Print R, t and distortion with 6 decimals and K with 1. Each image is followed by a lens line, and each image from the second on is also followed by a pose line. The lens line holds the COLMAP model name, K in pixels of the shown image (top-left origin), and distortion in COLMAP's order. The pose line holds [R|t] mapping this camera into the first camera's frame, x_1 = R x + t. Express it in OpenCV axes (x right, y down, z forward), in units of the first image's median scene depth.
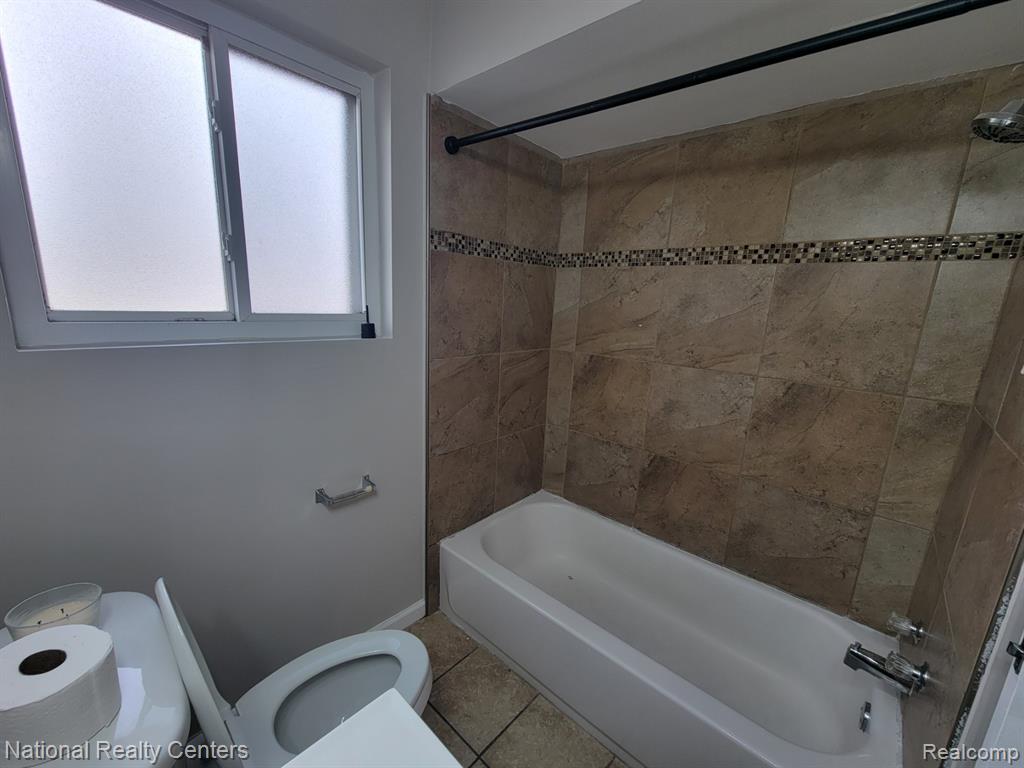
lens RADIAL K [[417.3, 0, 513.4], [0, 417.3, 390.2], [0, 0, 1]] dist [-0.000662, 0.000692]
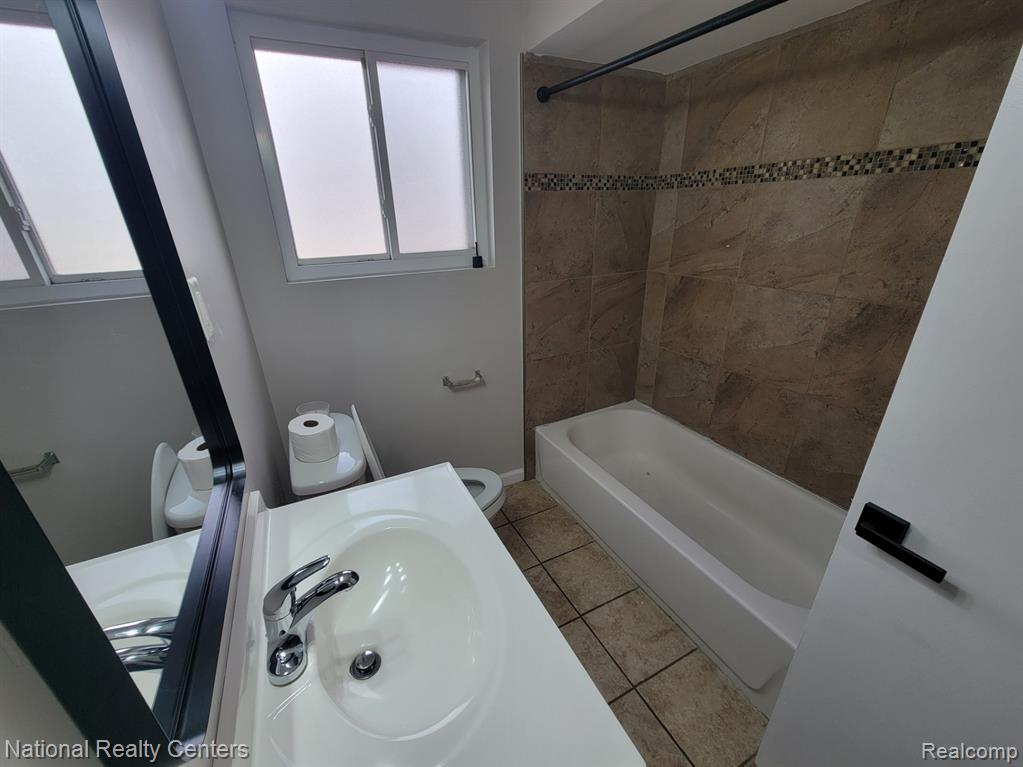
lens RADIAL K [[416.9, 0, 508.7], [0, 416.9, 383.6], [0, 0, 1]] dist [-0.000662, 0.000692]
pose [[0.929712, 0.073749, -0.360828, 0.229213], [-0.010545, 0.984674, 0.174084, 0.005703], [0.368137, -0.158043, 0.916241, -0.217521]]
